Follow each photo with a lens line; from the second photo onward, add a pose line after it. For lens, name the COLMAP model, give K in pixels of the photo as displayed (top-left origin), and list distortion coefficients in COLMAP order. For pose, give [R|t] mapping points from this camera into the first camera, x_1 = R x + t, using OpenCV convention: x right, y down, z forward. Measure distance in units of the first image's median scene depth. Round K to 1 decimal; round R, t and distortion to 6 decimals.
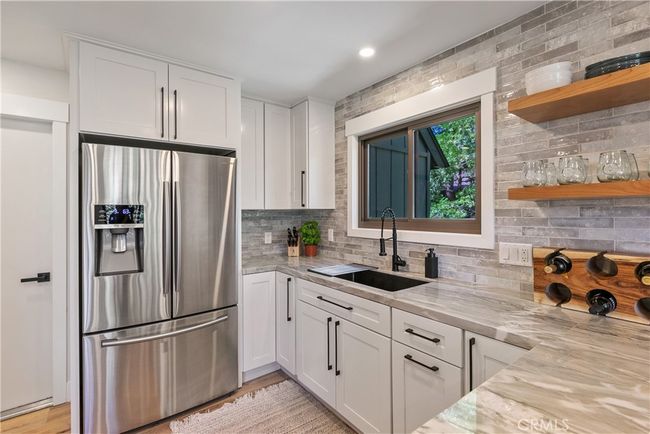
lens RADIAL K [[304.5, 0, 330.2], [0, 304.5, 210.8], [0, 0, 1]] dist [-0.001007, -0.000535]
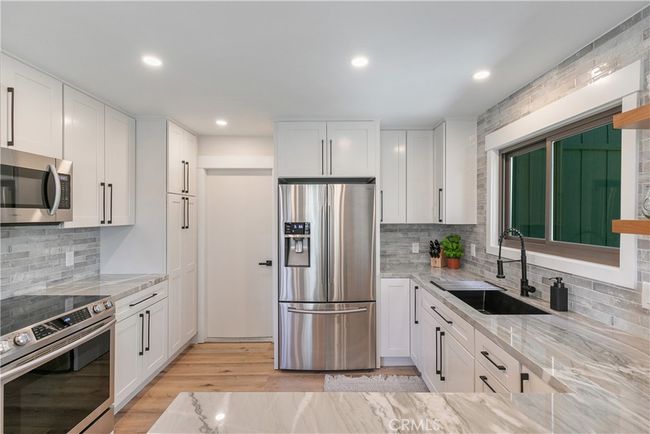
lens RADIAL K [[298.1, 0, 329.0], [0, 298.1, 214.9], [0, 0, 1]] dist [0.002982, 0.000071]
pose [[0.795583, 0.006585, -0.605808, 0.315409], [-0.001566, 0.999960, 0.008813, -0.063079], [0.605842, -0.006063, 0.795562, -0.096825]]
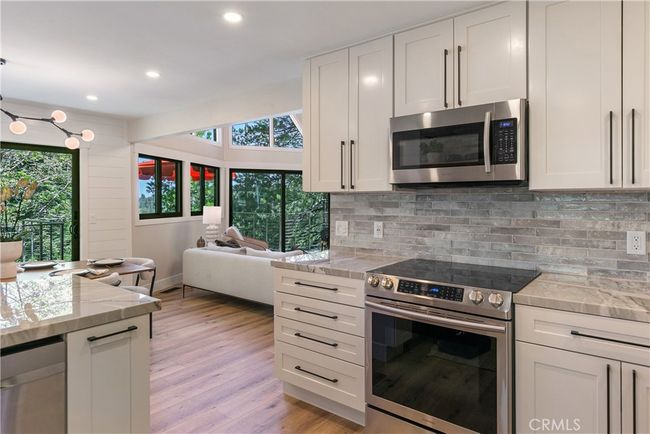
lens RADIAL K [[391.5, 0, 327.1], [0, 391.5, 198.8], [0, 0, 1]] dist [0.004107, 0.001586]
pose [[-0.968362, 0.007122, -0.249449, -0.260714], [0.008646, 0.999950, -0.005014, 0.014652], [0.249401, -0.007012, -0.968375, 0.964025]]
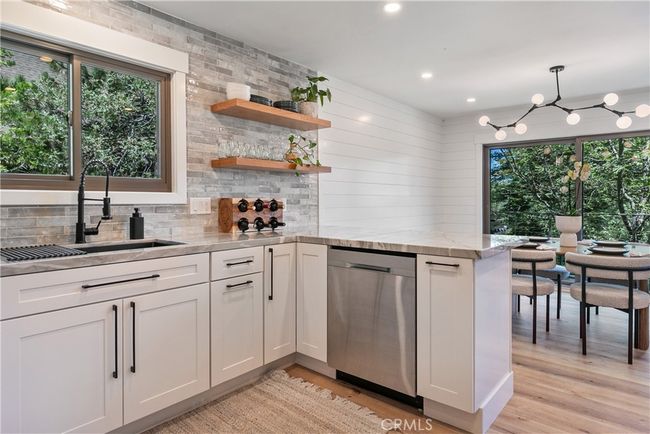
lens RADIAL K [[381.2, 0, 326.6], [0, 381.2, 203.8], [0, 0, 1]] dist [0.000011, -0.000441]
pose [[-0.210955, -0.003258, 0.977490, -0.906039], [-0.004629, 0.999987, 0.002334, 0.102084], [-0.977485, -0.004033, -0.210967, 0.656999]]
